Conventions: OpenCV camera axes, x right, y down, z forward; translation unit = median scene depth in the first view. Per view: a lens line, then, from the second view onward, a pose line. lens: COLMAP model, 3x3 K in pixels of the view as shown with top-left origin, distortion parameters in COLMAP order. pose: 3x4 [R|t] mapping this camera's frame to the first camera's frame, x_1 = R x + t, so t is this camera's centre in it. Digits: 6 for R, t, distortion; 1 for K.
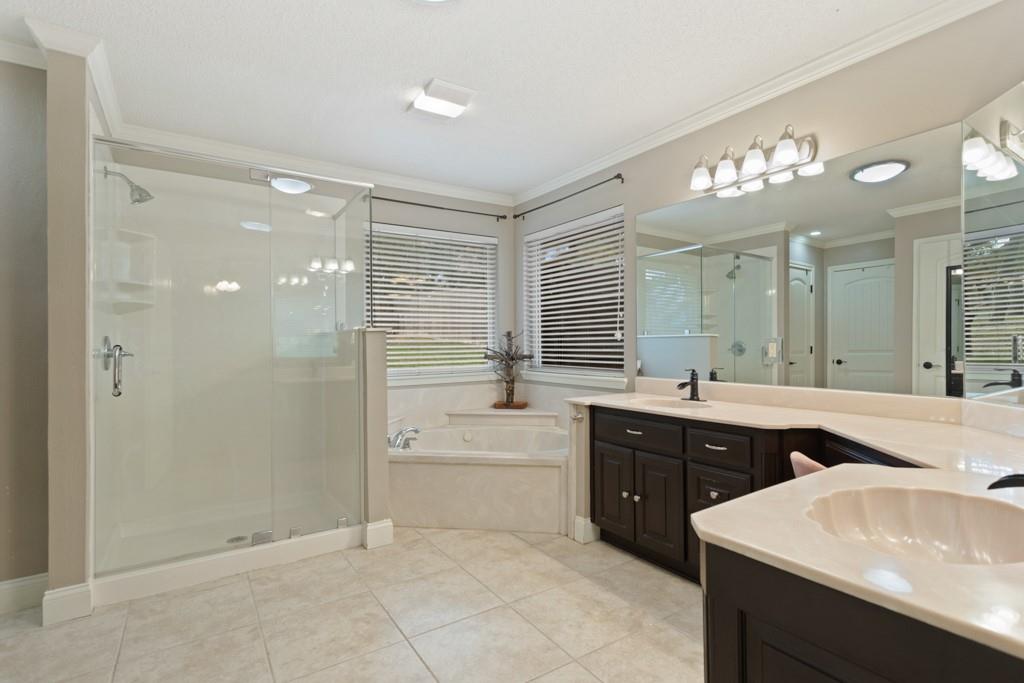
lens RADIAL K [[498.5, 0, 512.4], [0, 498.5, 345.3], [0, 0, 1]] dist [0.007440, 0.000905]
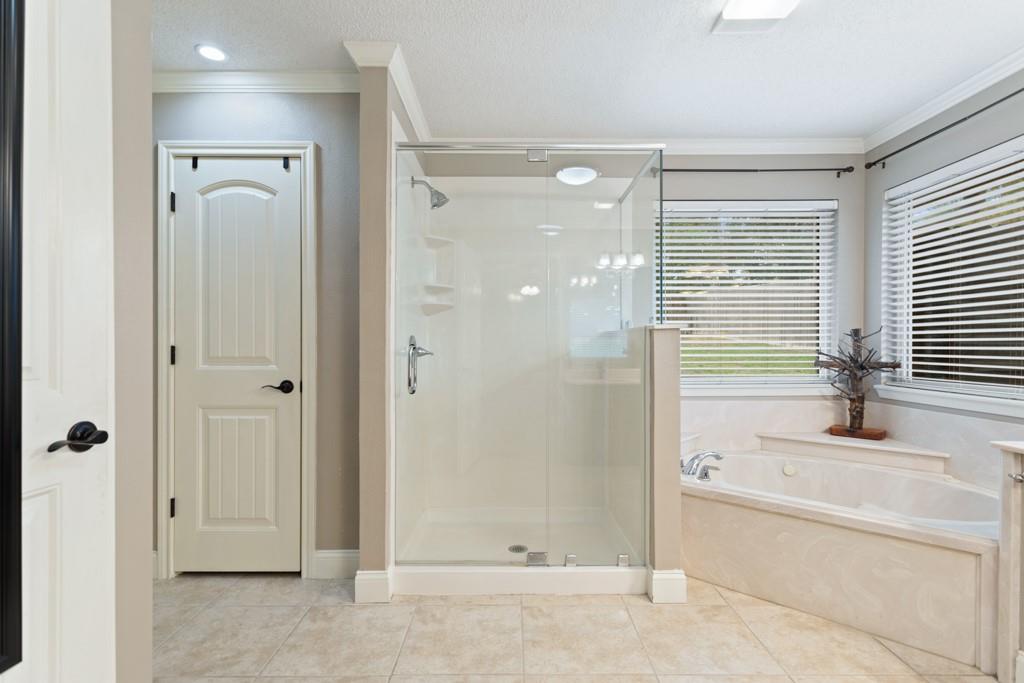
lens RADIAL K [[498.5, 0, 512.4], [0, 498.5, 345.3], [0, 0, 1]] dist [0.007440, 0.000905]
pose [[0.842694, 0.008497, -0.538325, -0.046086], [-0.009427, 0.999955, 0.001027, -0.000484], [0.538310, 0.004210, 0.842736, 0.176017]]
